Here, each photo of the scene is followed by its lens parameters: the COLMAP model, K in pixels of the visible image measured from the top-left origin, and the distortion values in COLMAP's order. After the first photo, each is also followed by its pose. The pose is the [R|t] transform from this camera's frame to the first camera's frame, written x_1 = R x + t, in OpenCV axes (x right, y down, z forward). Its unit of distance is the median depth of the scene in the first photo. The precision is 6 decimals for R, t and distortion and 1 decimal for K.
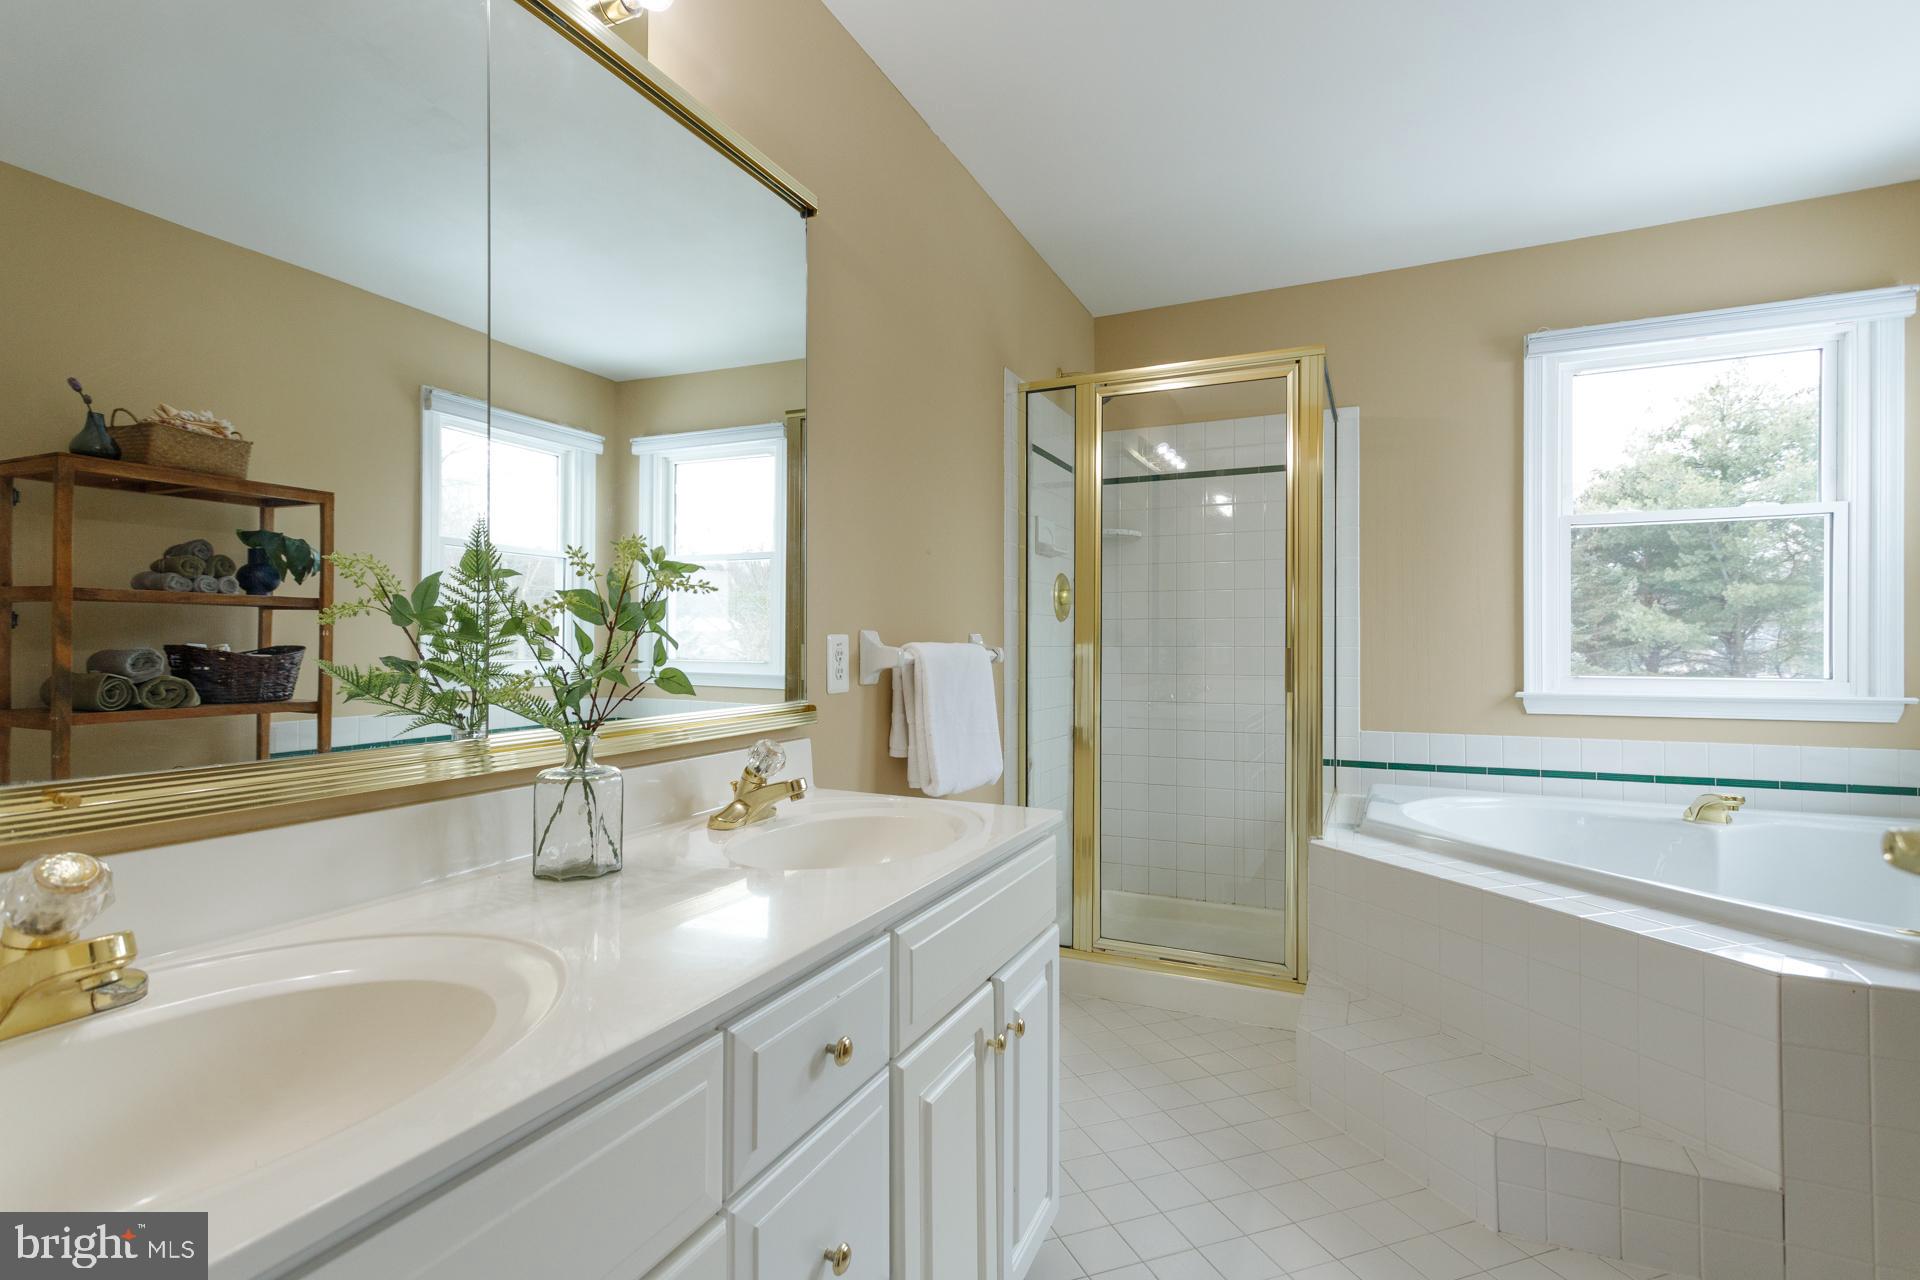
lens RADIAL K [[911.6, 0, 963.0], [0, 911.6, 641.7], [0, 0, 1]] dist [0.022929, -0.003761]
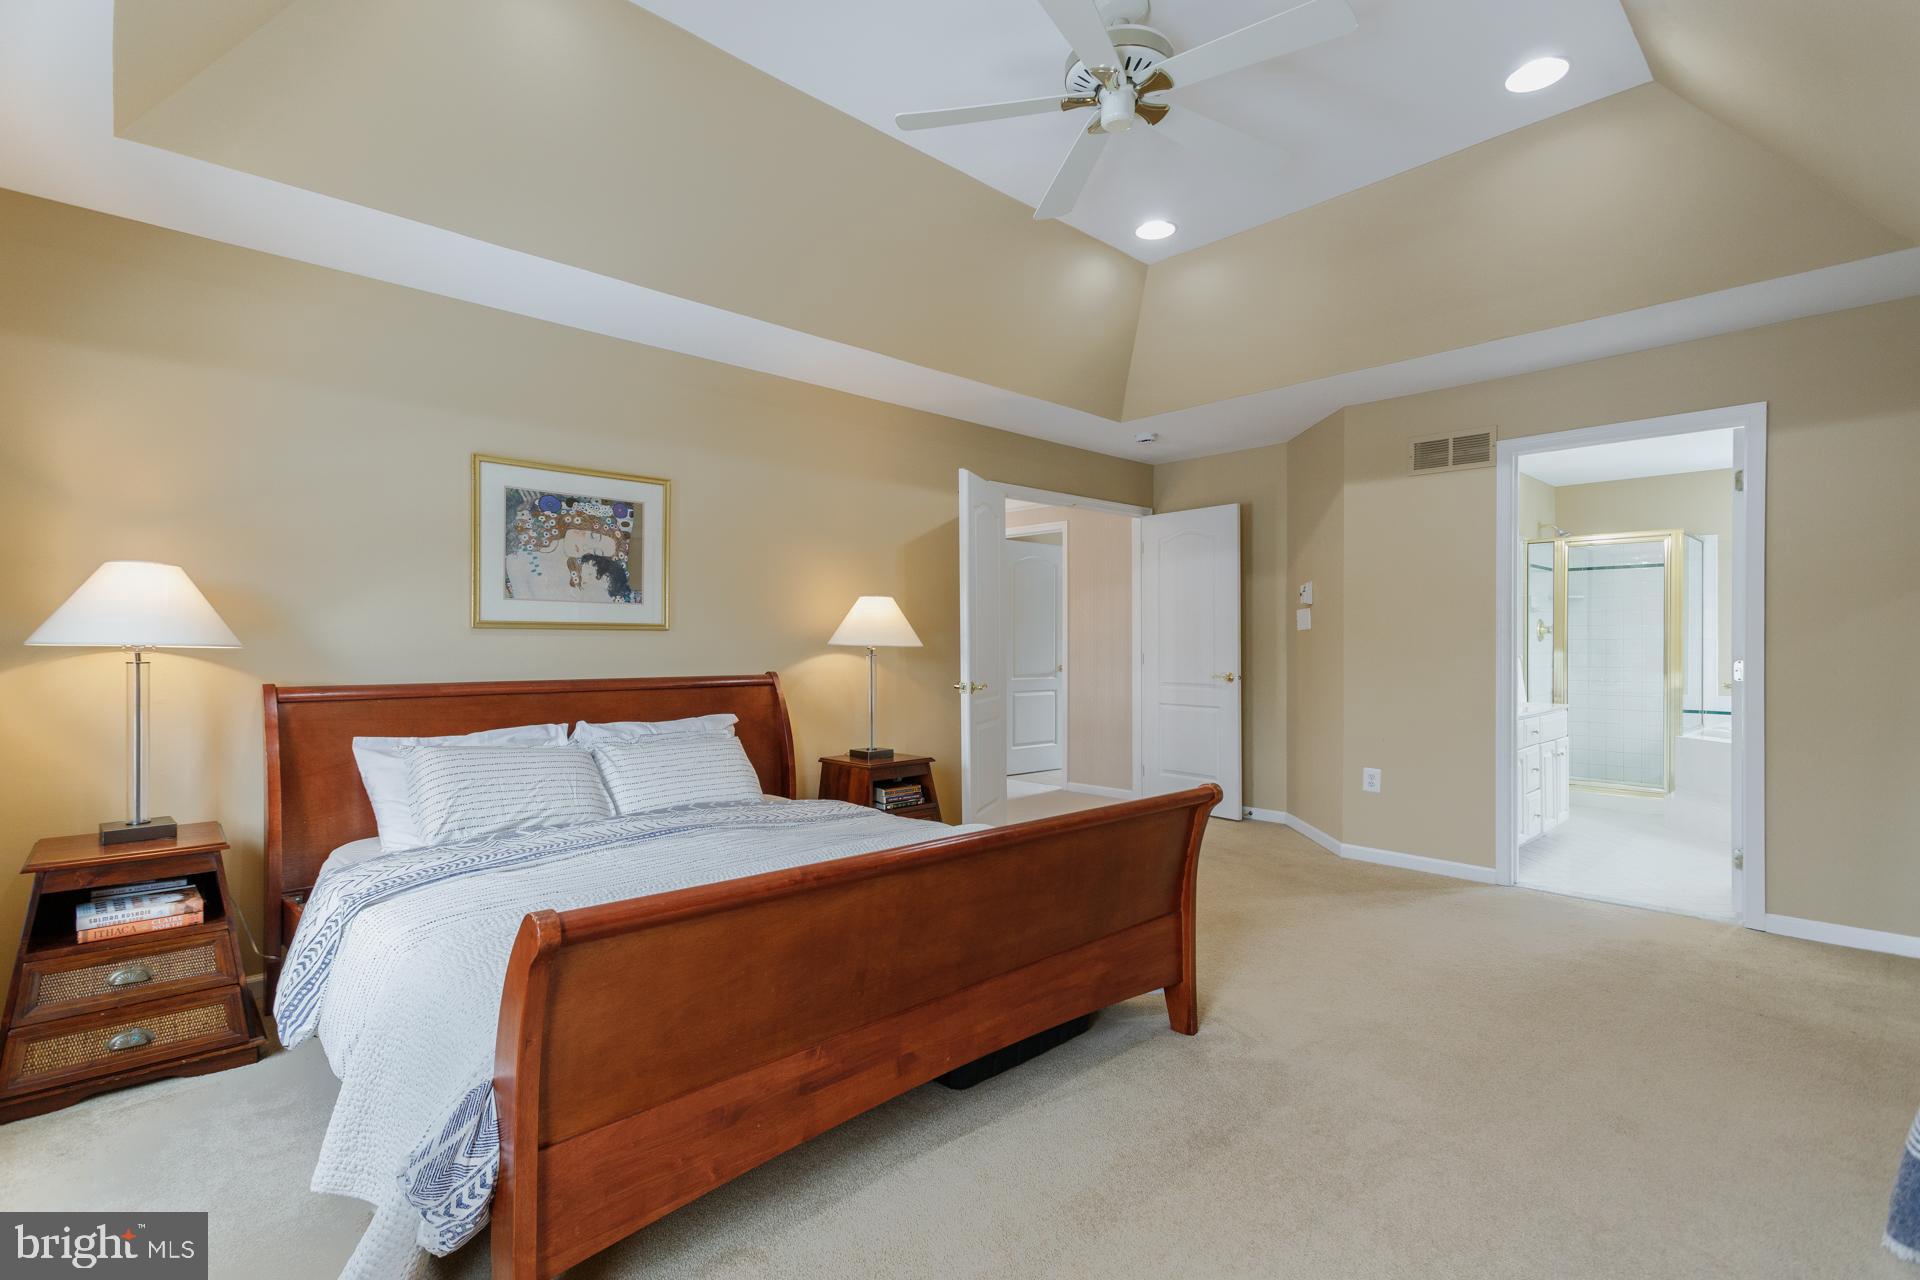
lens RADIAL K [[911.6, 0, 956.3], [0, 911.6, 642.7], [0, 0, 1]] dist [0.022929, -0.003761]
pose [[0.930825, -0.004280, -0.365441, -1.038860], [0.006509, 0.999967, 0.004868, -0.097665], [0.365408, -0.006910, 0.930822, -4.121229]]
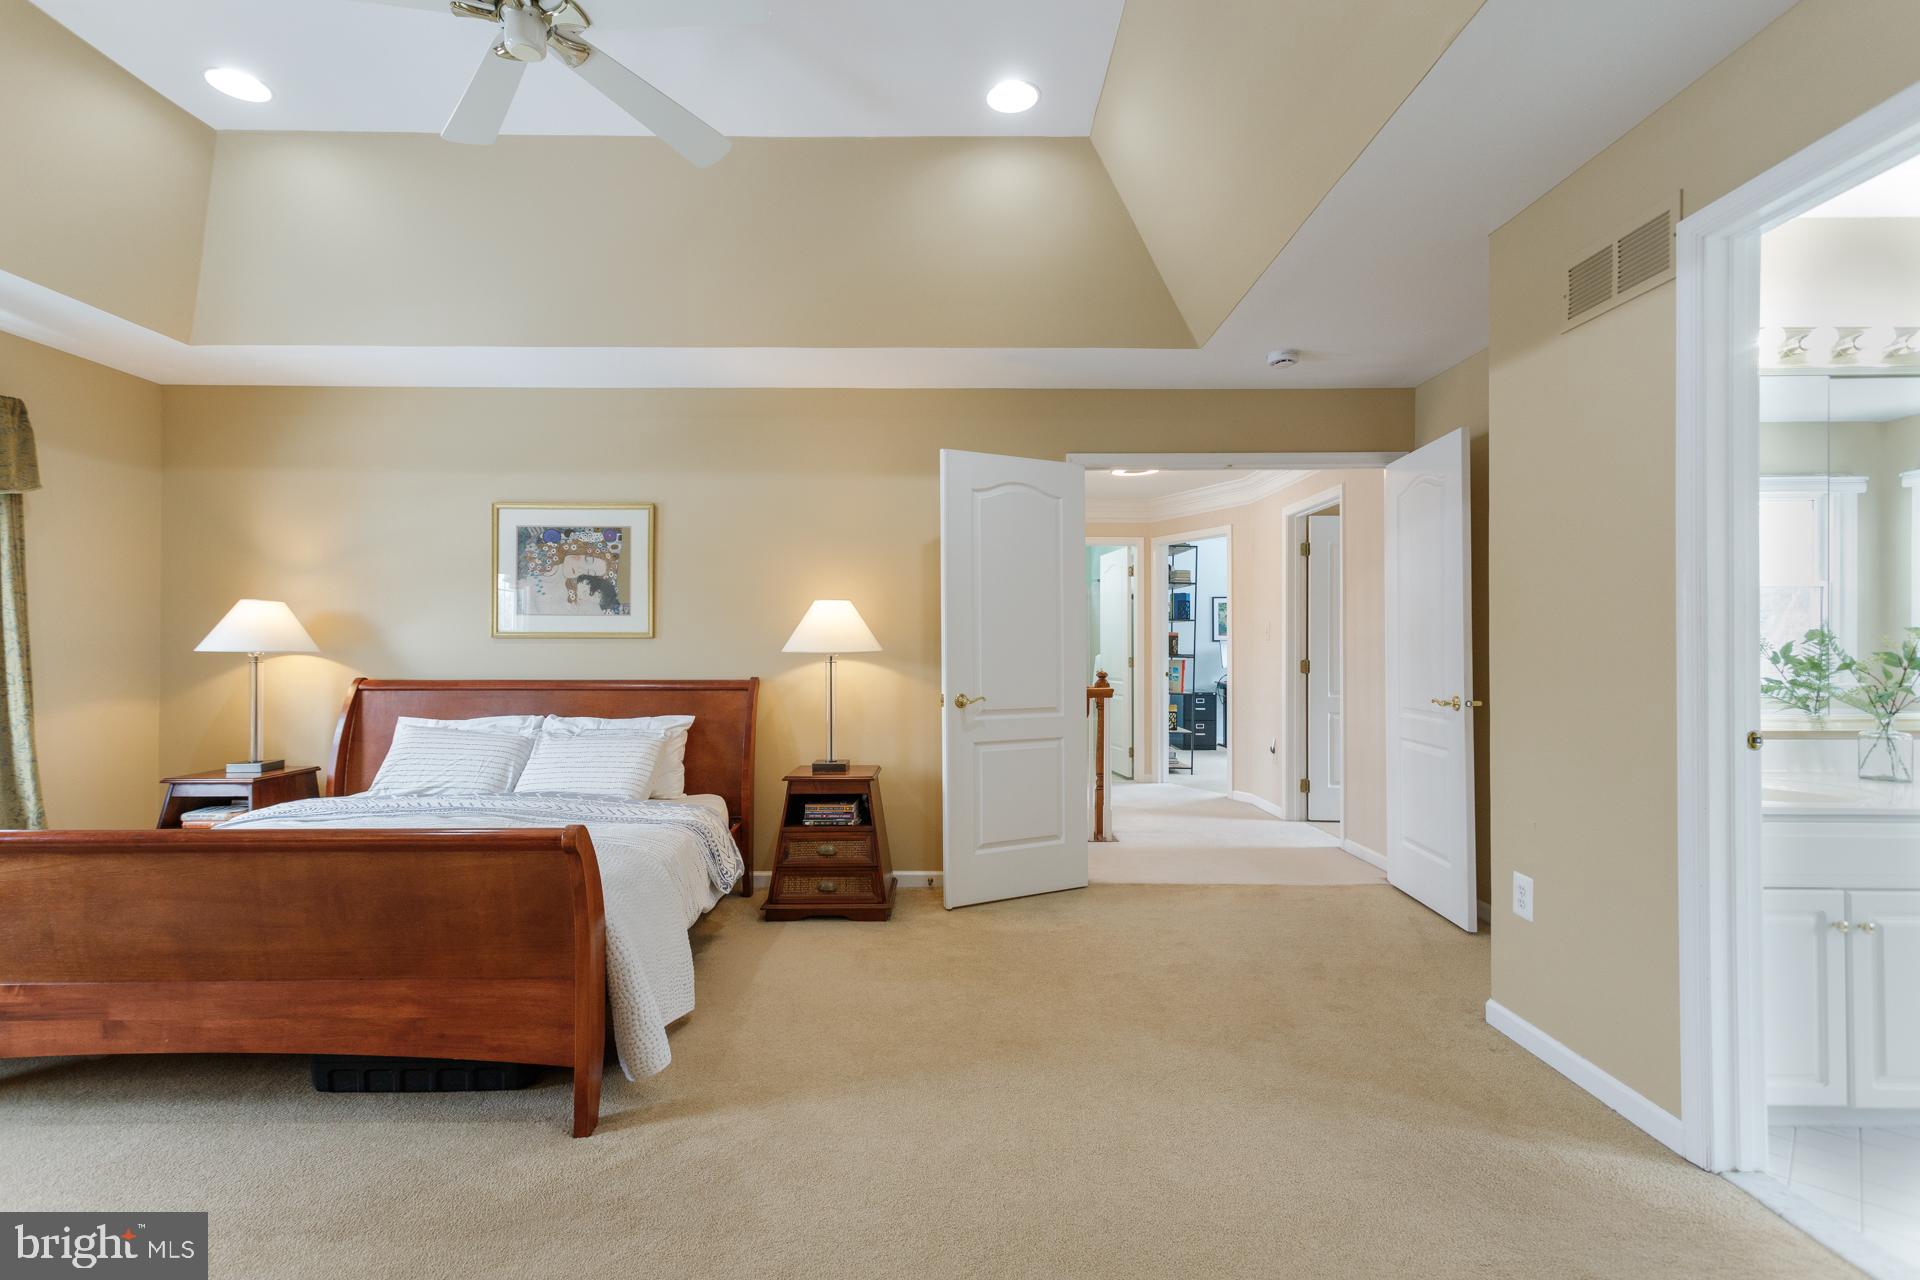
lens RADIAL K [[911.6, 0, 952.7], [0, 911.6, 648.0], [0, 0, 1]] dist [0.022929, -0.003761]
pose [[0.420738, -0.006392, -0.907159, 0.641739], [0.008202, 0.999961, -0.003242, -0.071147], [0.907145, -0.006076, 0.420775, -1.901227]]
